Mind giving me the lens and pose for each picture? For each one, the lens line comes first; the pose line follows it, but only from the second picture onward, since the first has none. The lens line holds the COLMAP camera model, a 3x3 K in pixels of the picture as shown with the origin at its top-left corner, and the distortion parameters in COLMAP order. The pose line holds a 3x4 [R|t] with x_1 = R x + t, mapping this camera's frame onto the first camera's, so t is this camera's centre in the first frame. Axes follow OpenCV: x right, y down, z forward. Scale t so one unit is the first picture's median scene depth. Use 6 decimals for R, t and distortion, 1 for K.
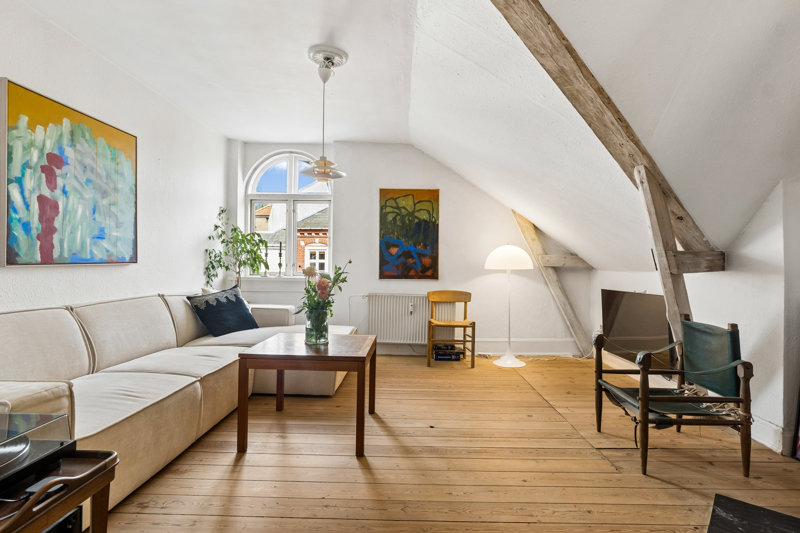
lens RADIAL K [[407.6, 0, 402.4], [0, 407.6, 256.4], [0, 0, 1]] dist [-0.002274, -0.000419]
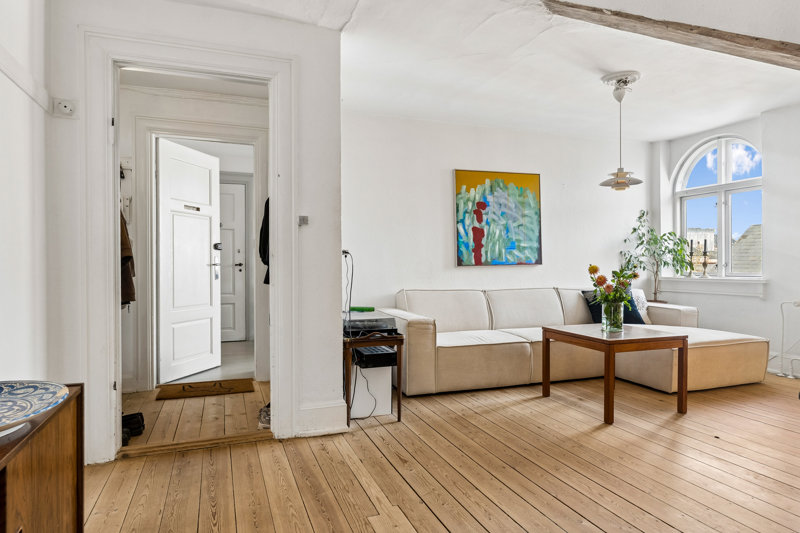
lens RADIAL K [[503.0, 0, 400.0], [0, 503.0, 266.5], [0, 0, 1]] dist [-0.033207, -0.000287]
pose [[0.342408, -0.007271, -0.939523, 1.036747], [0.026599, 0.999644, 0.001958, 0.009646], [0.939175, -0.025660, 0.342479, -0.061775]]
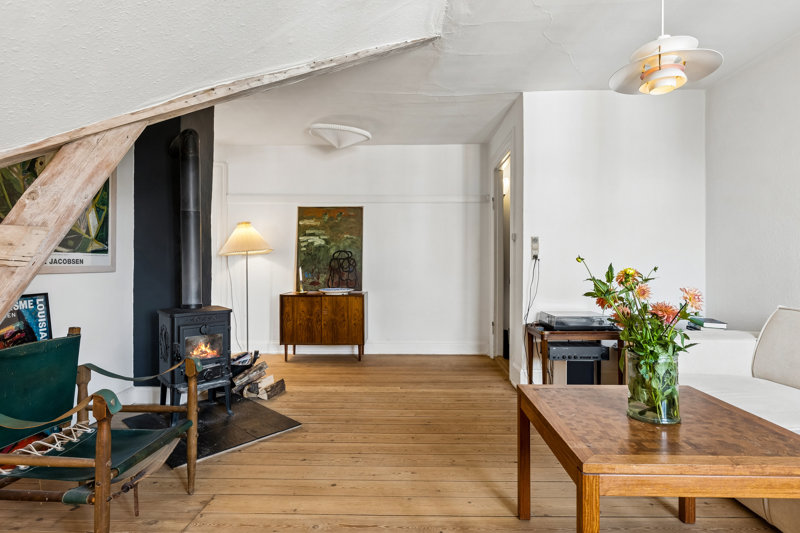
lens RADIAL K [[407.8, 0, 400.0], [0, 407.8, 266.5], [0, 0, 1]] dist [0.000277, 0.000131]
pose [[-0.999618, -0.015949, 0.022588, 0.112105], [-0.016383, 0.999682, -0.019167, 0.040585], [-0.022276, -0.019530, -0.999561, 1.742851]]
